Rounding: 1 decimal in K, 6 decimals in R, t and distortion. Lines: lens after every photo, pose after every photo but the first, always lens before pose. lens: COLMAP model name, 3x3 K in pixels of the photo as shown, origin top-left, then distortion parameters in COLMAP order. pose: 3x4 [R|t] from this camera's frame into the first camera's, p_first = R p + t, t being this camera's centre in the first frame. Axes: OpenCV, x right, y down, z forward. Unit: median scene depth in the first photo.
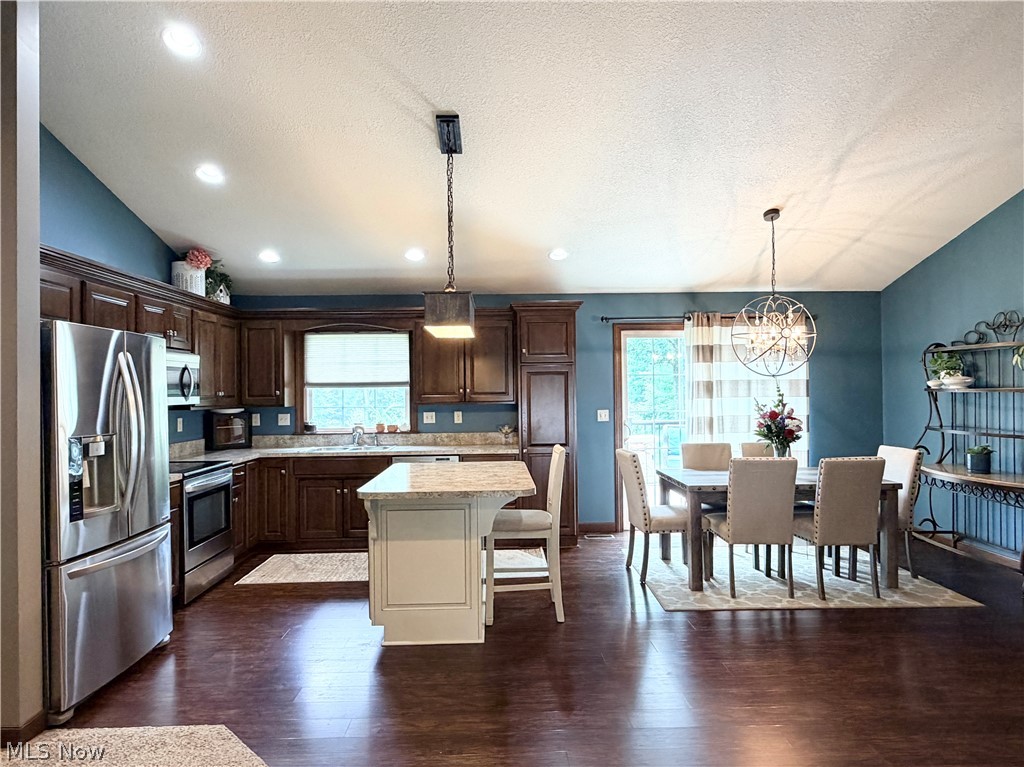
lens RADIAL K [[600.1, 0, 512.0], [0, 600.1, 383.5], [0, 0, 1]] dist [0.000004, 0.000652]
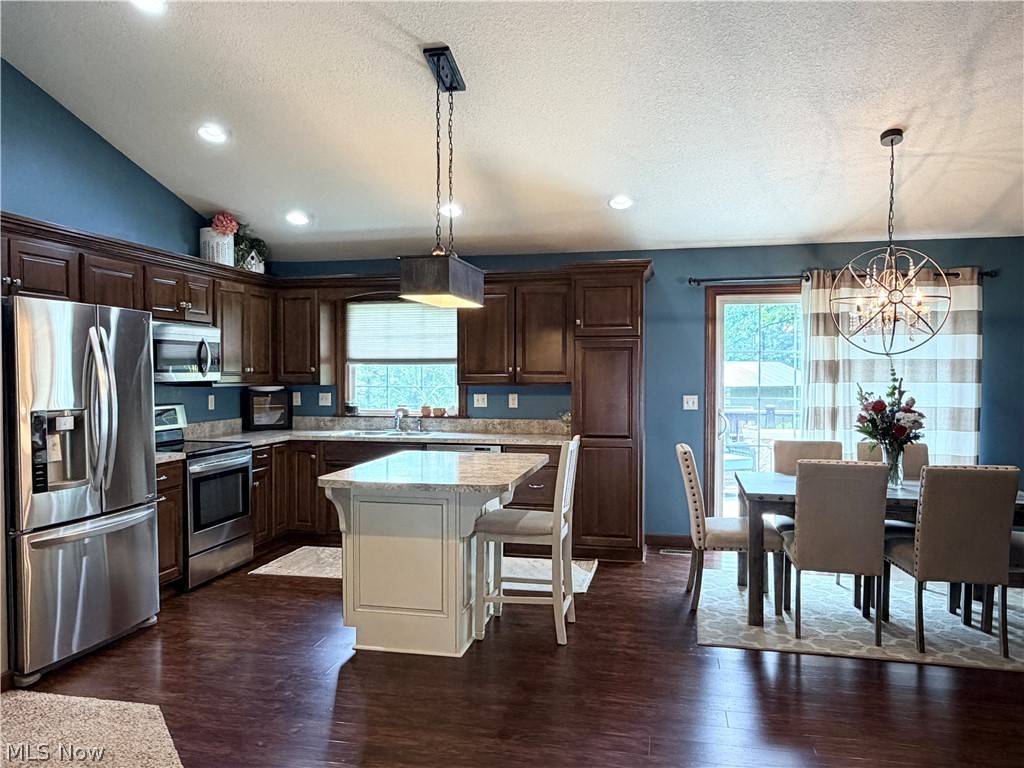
lens RADIAL K [[737.8, 0, 511.7], [0, 737.8, 386.2], [0, 0, 1]] dist [-0.002319, 0.001354]
pose [[0.970627, 0.016452, -0.240025, 0.199557], [-0.008107, 0.999329, 0.035715, -0.001806], [0.240452, -0.032720, 0.970109, -0.009366]]
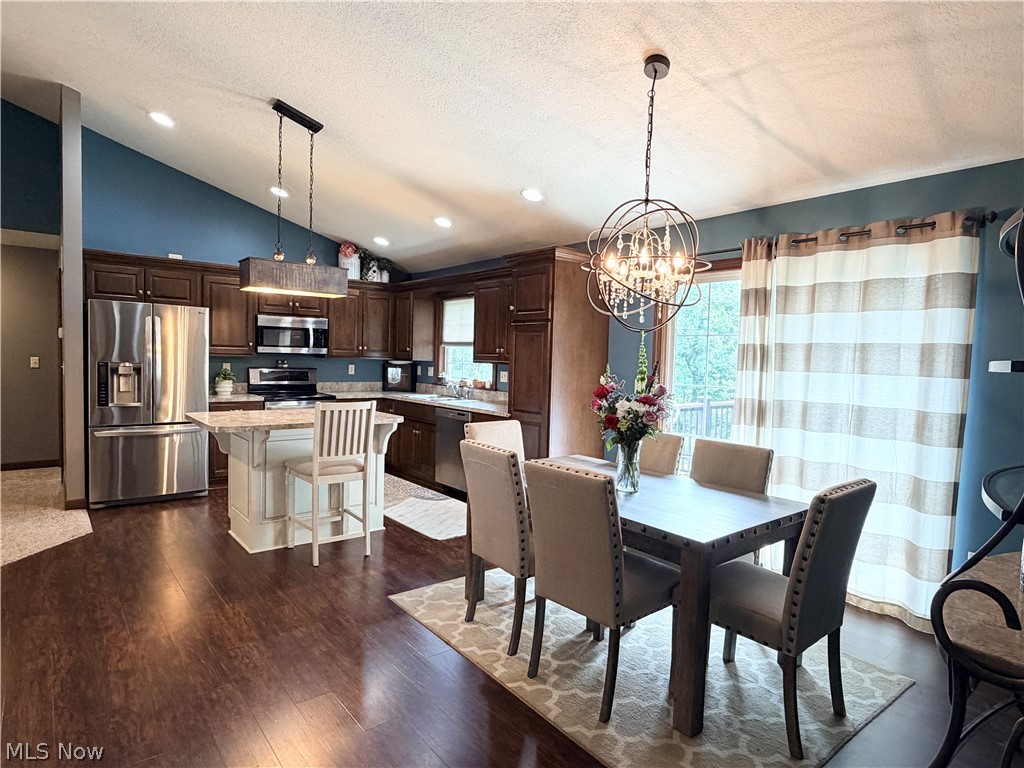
lens RADIAL K [[567.7, 0, 512.0], [0, 567.7, 384.0], [0, 0, 1]] dist [0.002764, 0.000623]
pose [[0.612667, 0.066987, -0.787497, 0.816009], [-0.025674, 0.997563, 0.064882, 0.006991], [0.789924, -0.019533, 0.612894, 0.521046]]
